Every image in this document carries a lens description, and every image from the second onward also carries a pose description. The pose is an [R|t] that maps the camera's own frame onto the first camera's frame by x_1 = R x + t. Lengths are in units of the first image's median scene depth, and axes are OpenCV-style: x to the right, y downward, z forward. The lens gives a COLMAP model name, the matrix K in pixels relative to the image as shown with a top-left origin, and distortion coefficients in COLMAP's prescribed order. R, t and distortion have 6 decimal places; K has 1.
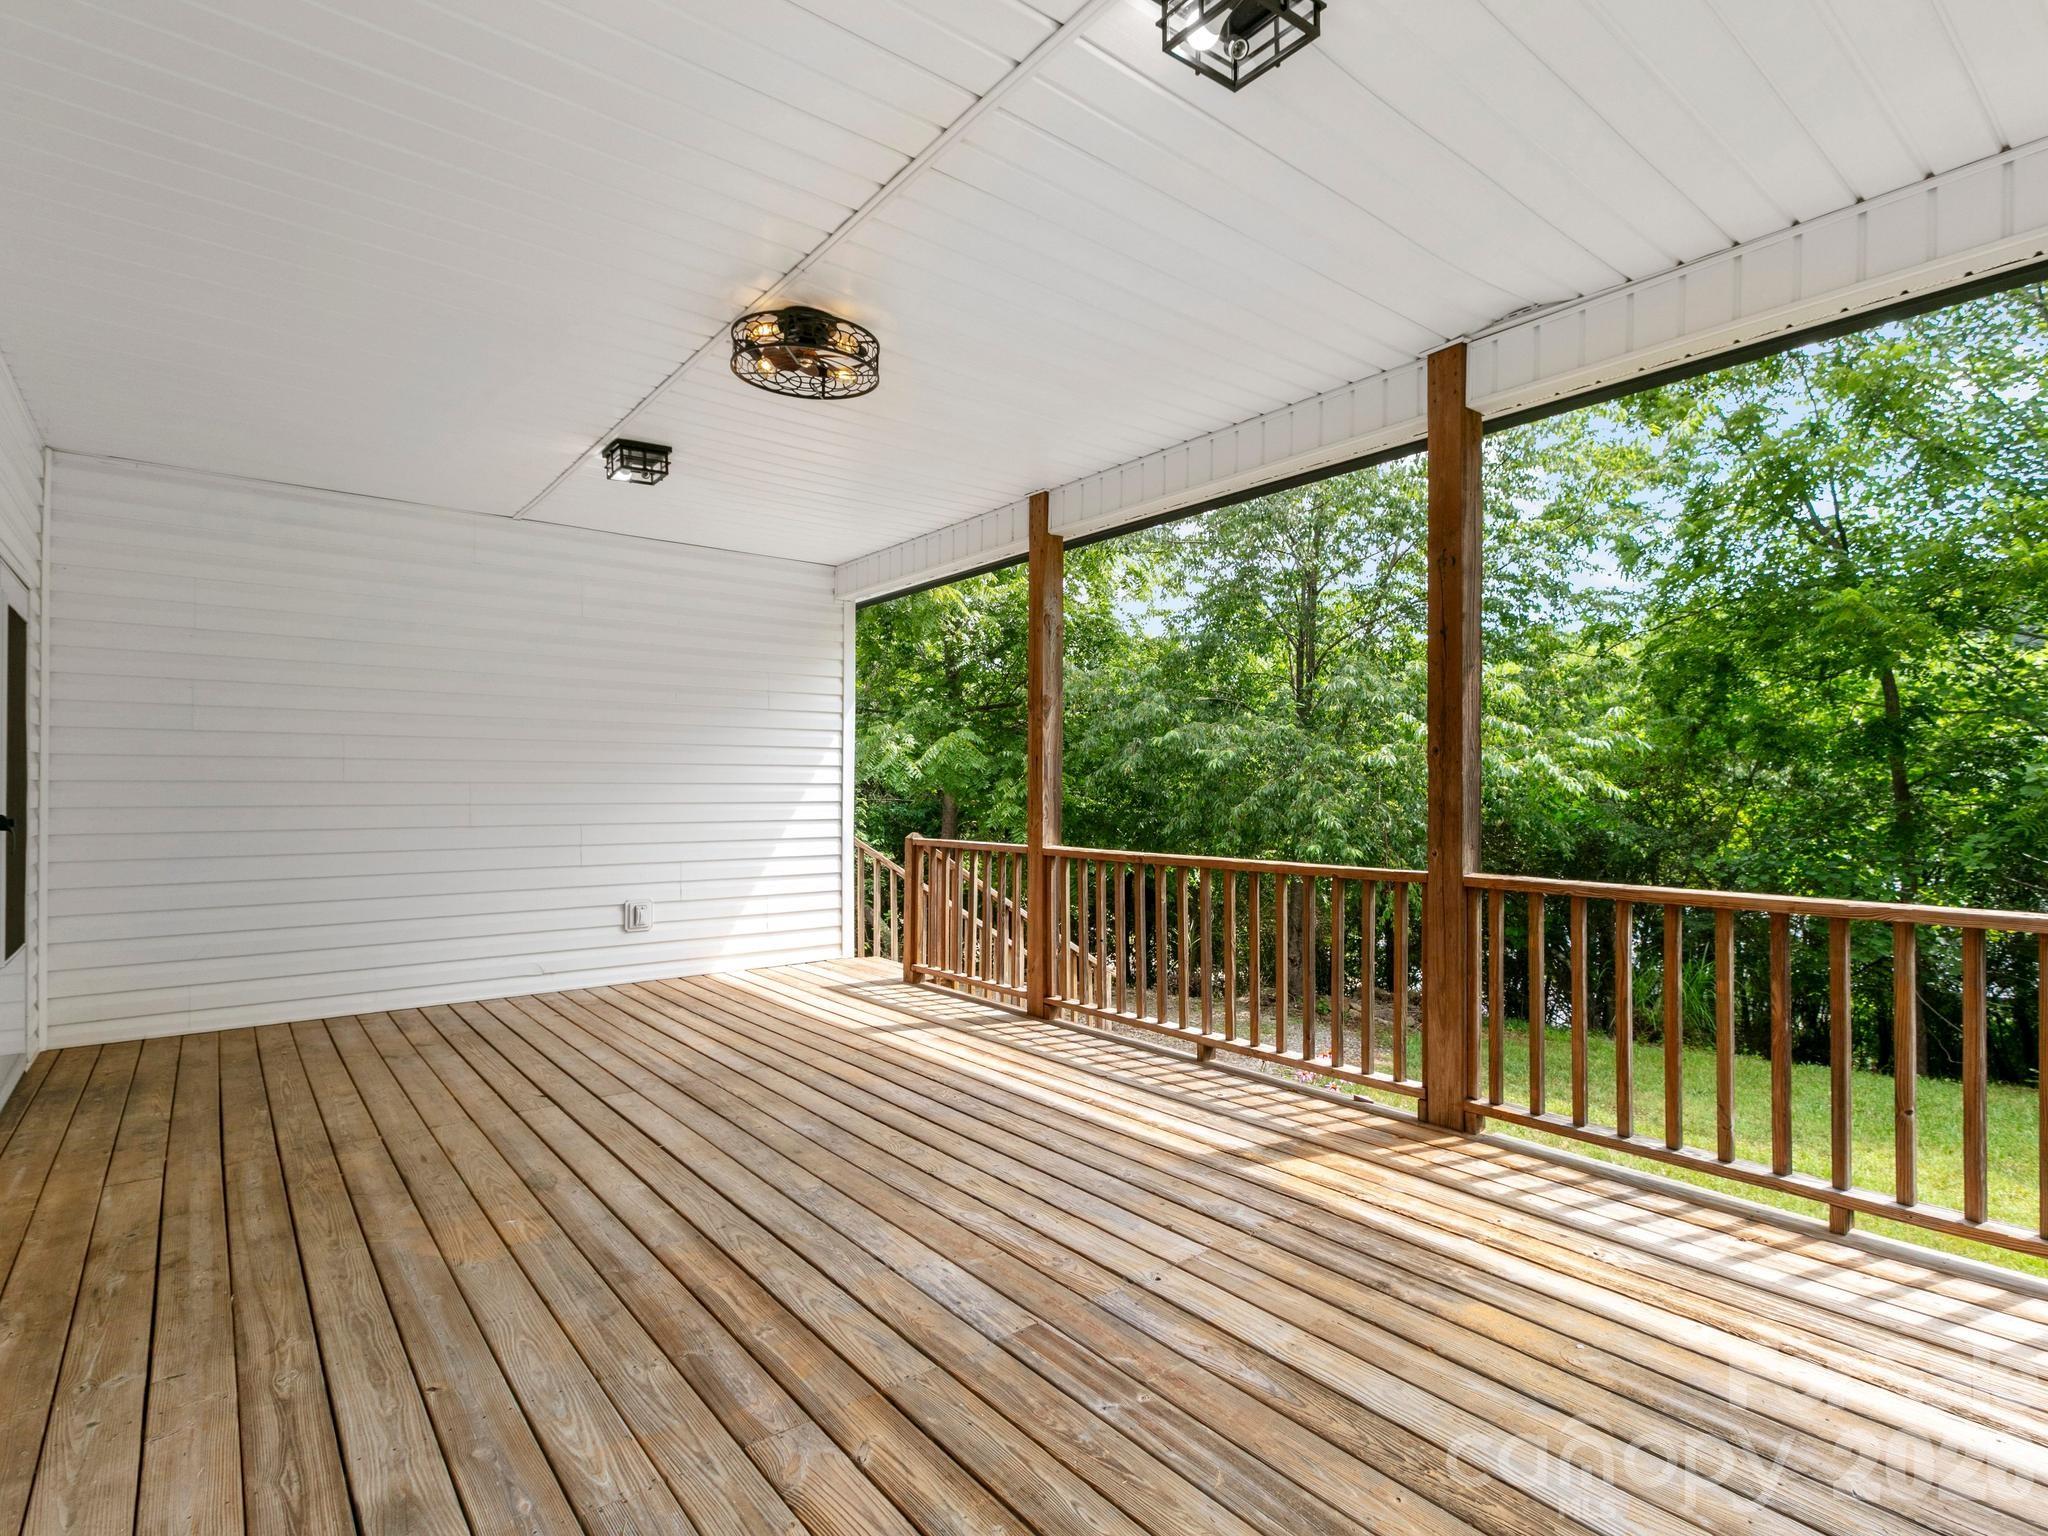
lens RADIAL K [[1024.2, 0, 1024.0], [0, 1024.2, 768.0], [0, 0, 1]] dist [-0.002685, -0.000109]
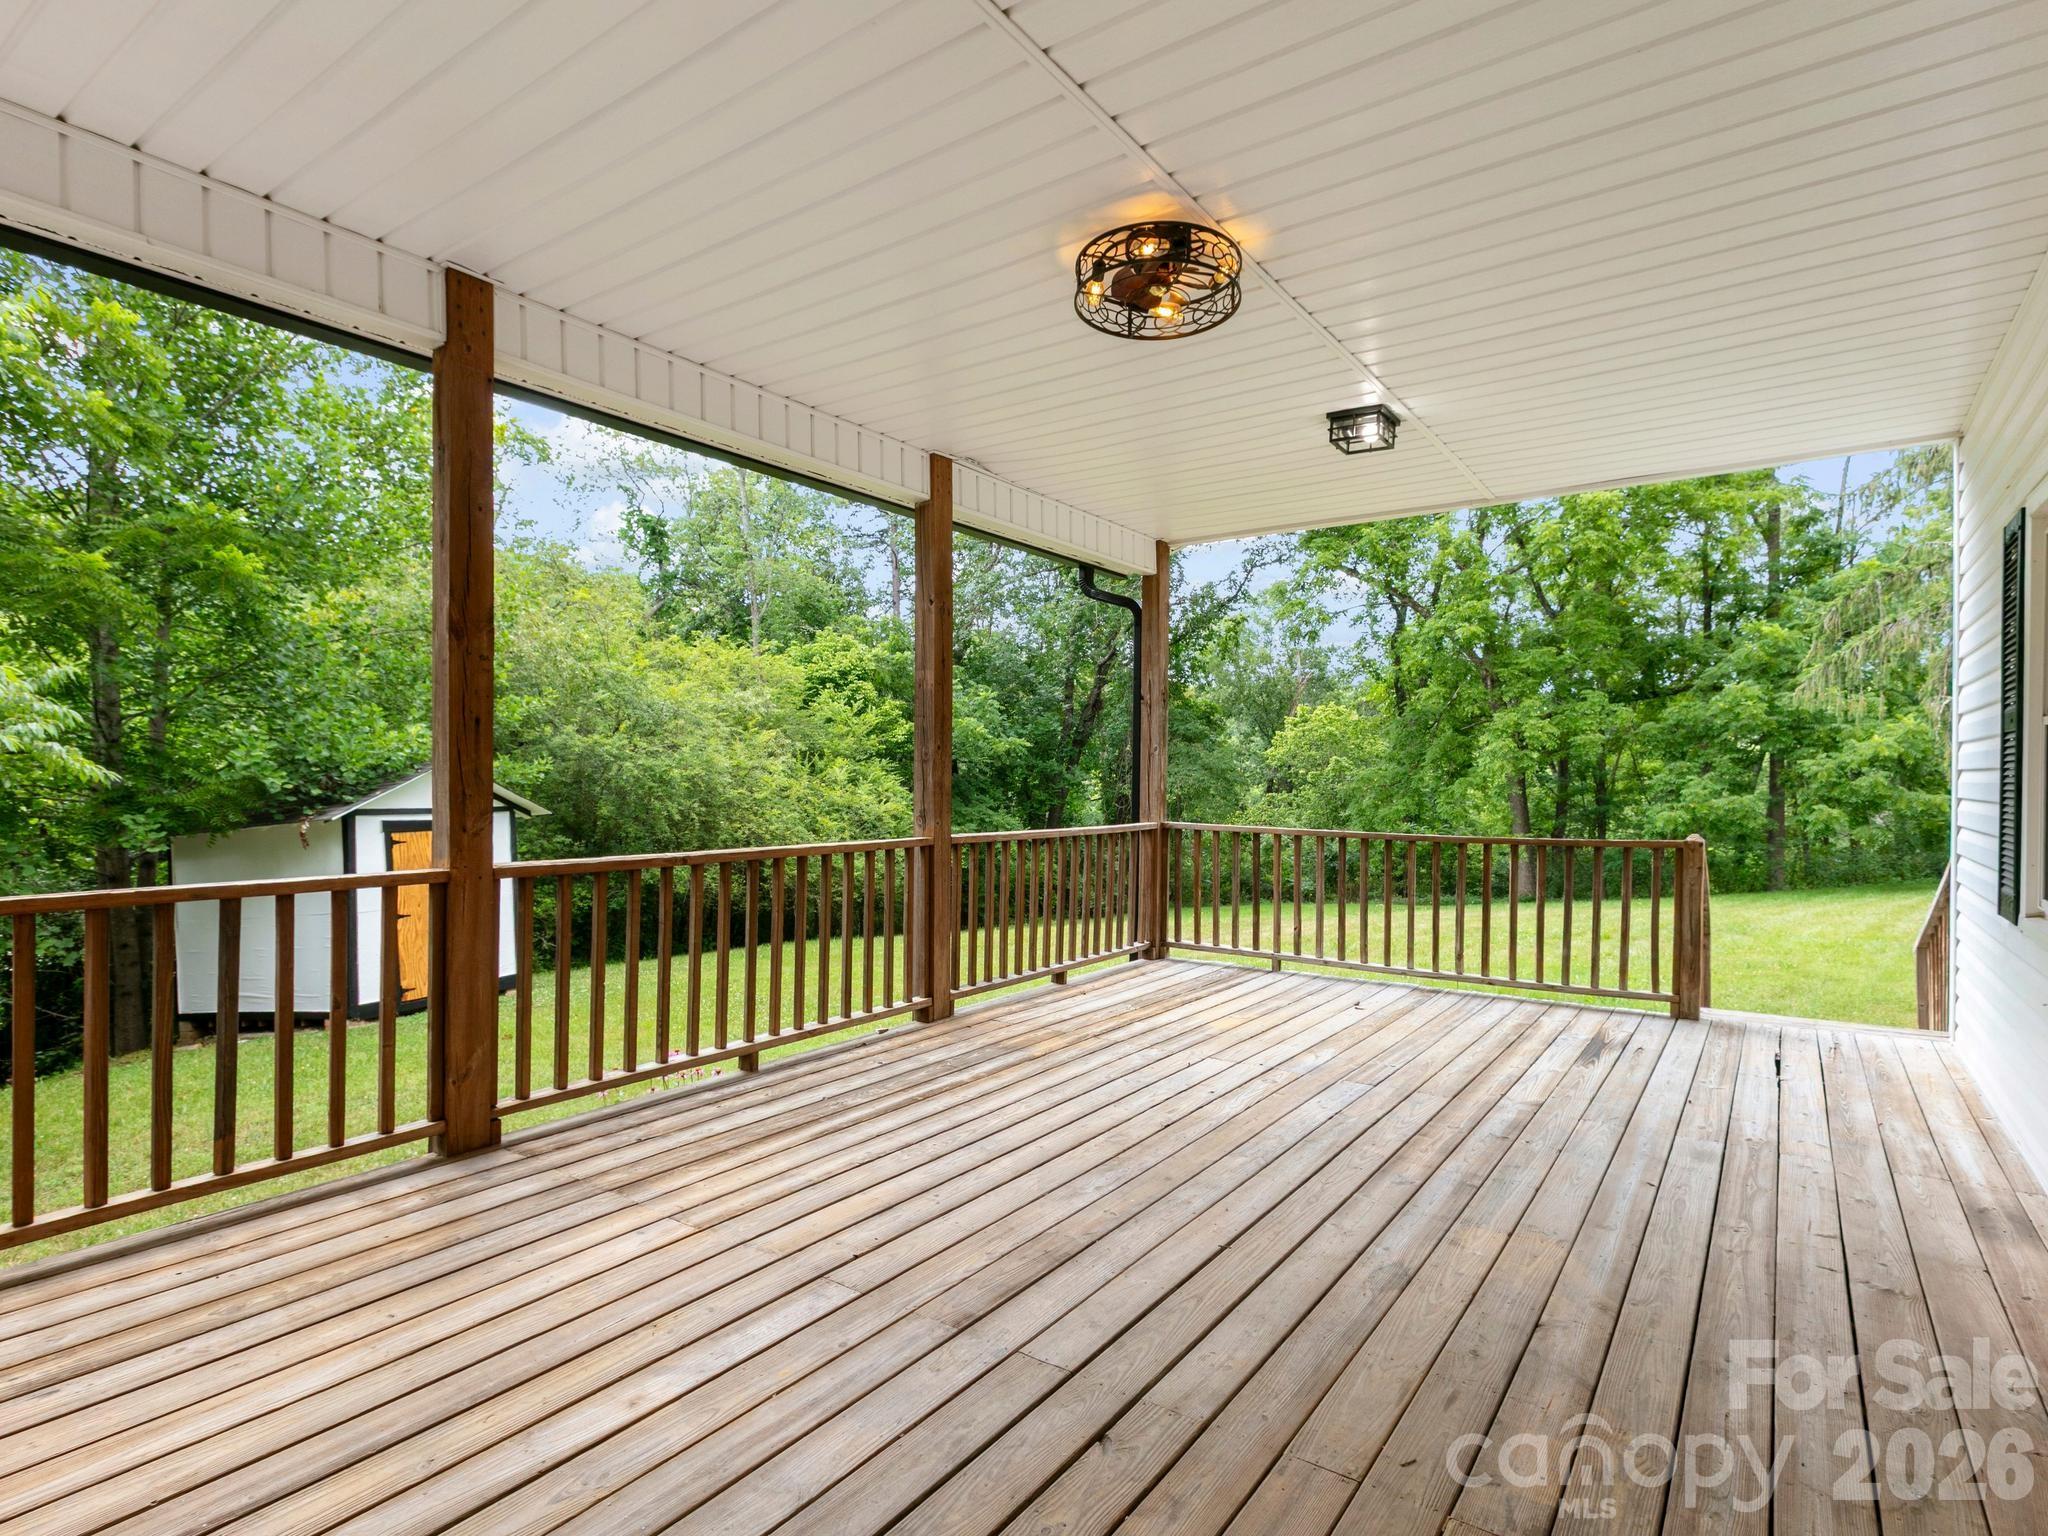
lens RADIAL K [[1070.3, 0, 1030.8], [0, 1070.3, 778.3], [0, 0, 1]] dist [0.000818, 0.000838]
pose [[-0.275697, -0.001922, 0.961243, -1.098306], [-0.024971, 0.999675, -0.005163, 0.031054], [-0.960920, -0.025426, -0.275655, 1.392916]]
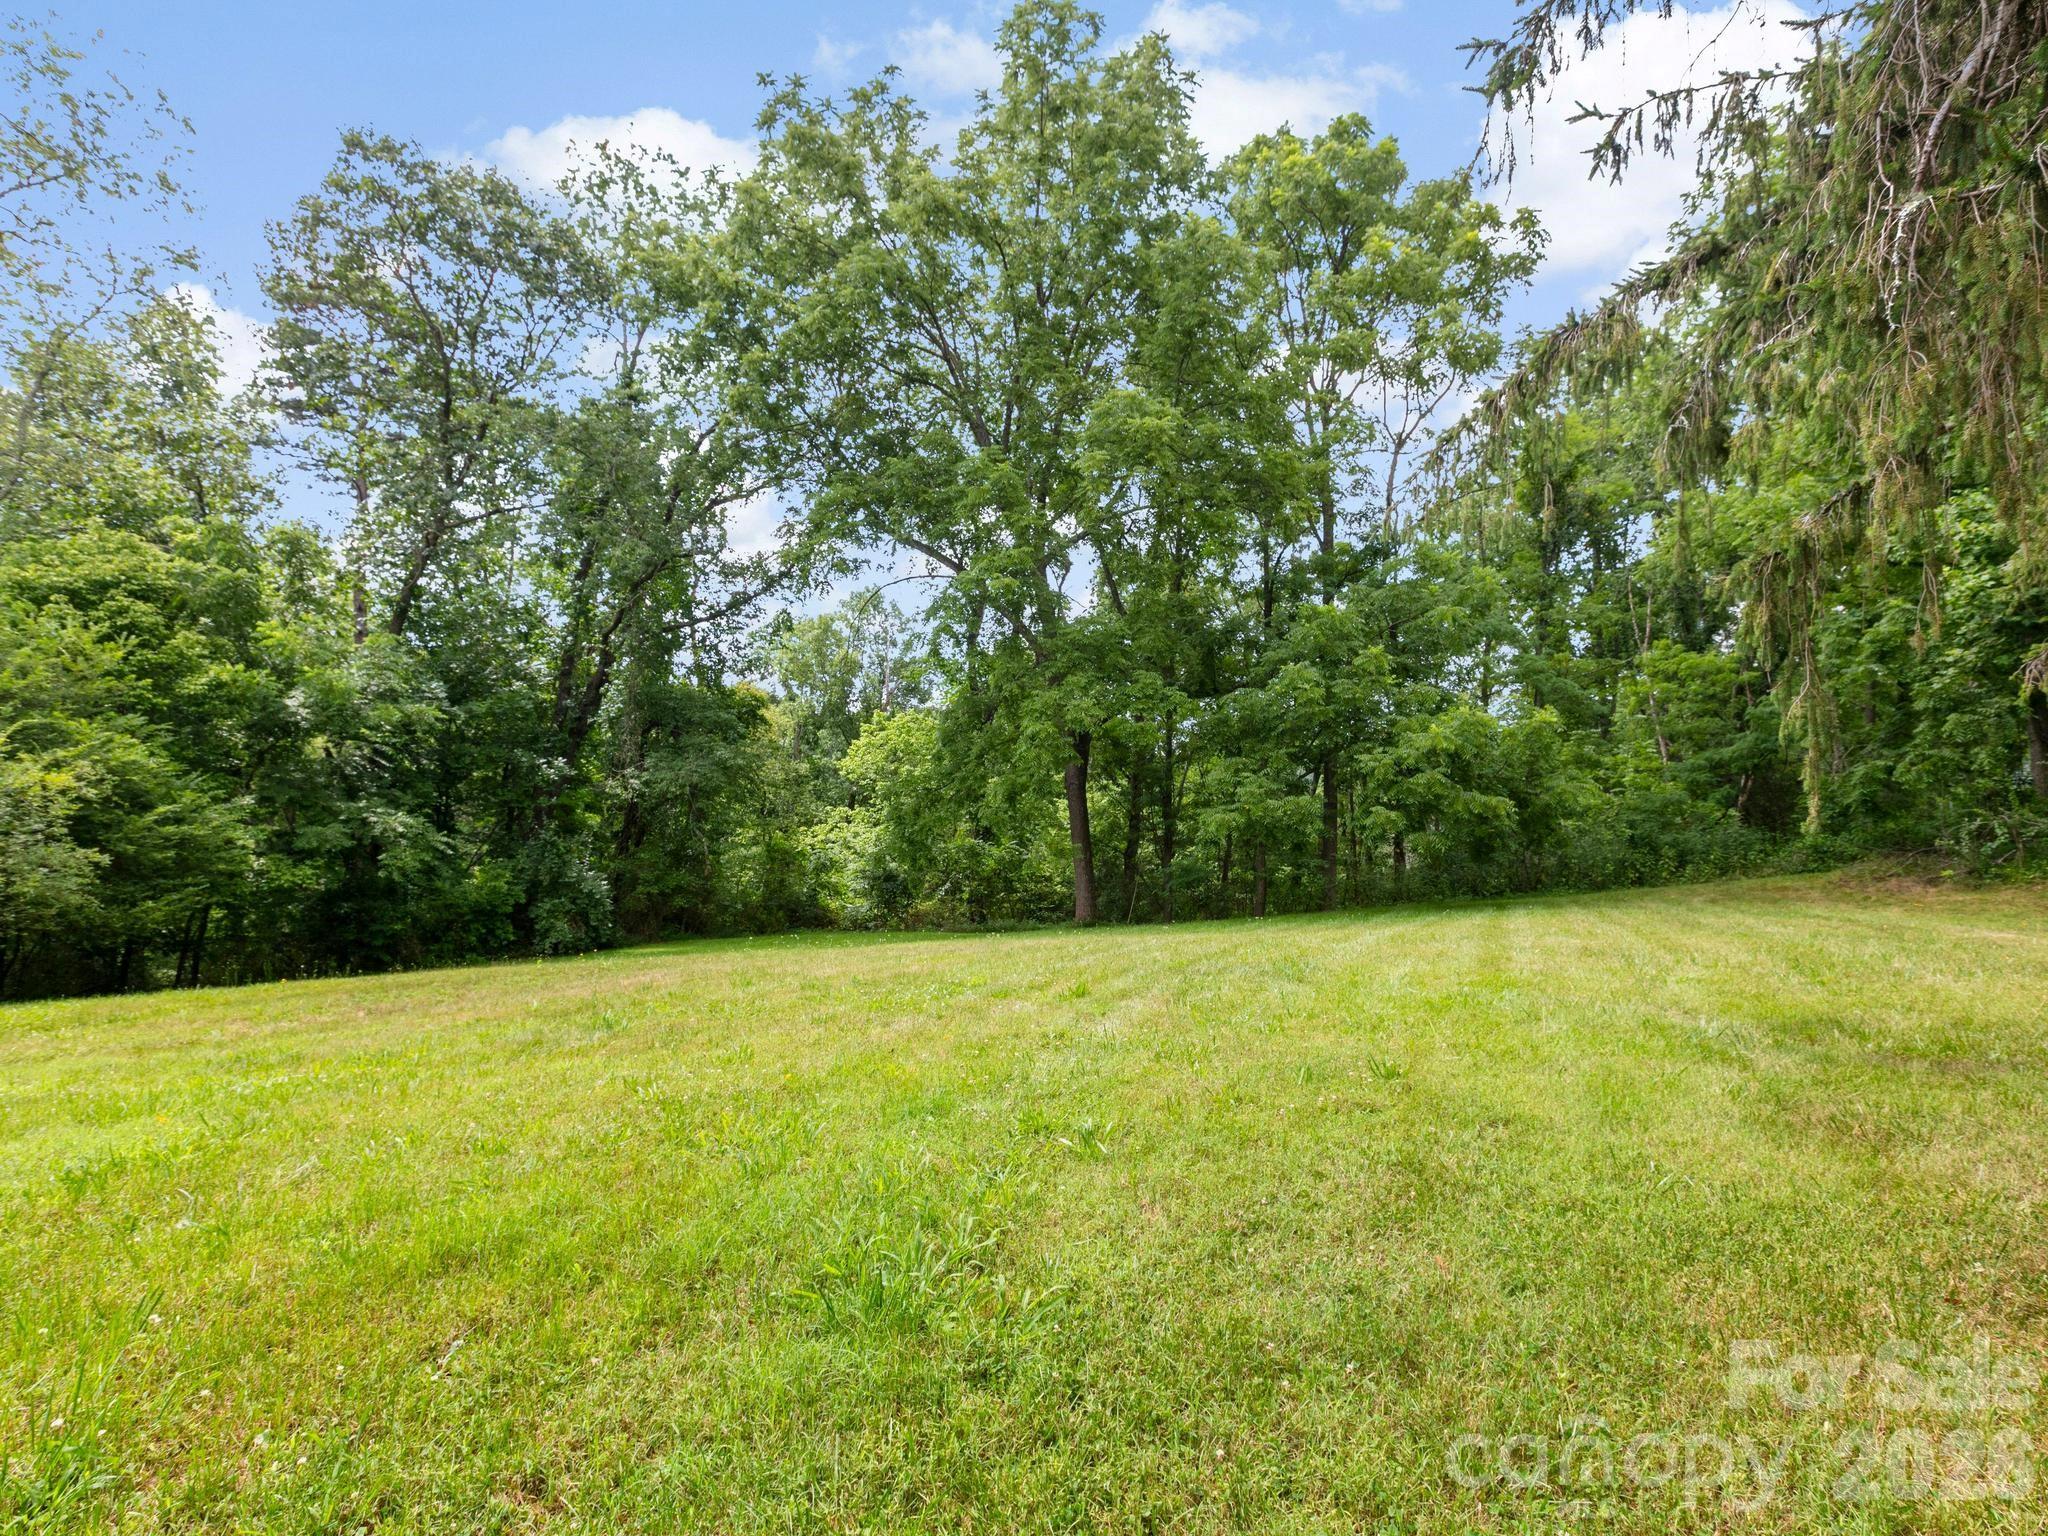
lens RADIAL K [[1024.2, 0, 1024.0], [0, 1024.2, 768.0], [0, 0, 1]] dist [-0.002685, -0.000109]
pose [[-0.563736, 0.025834, 0.825551, 0.531760], [-0.044209, 0.997134, -0.061392, 0.245154], [-0.824771, -0.071106, -0.560978, -0.580253]]
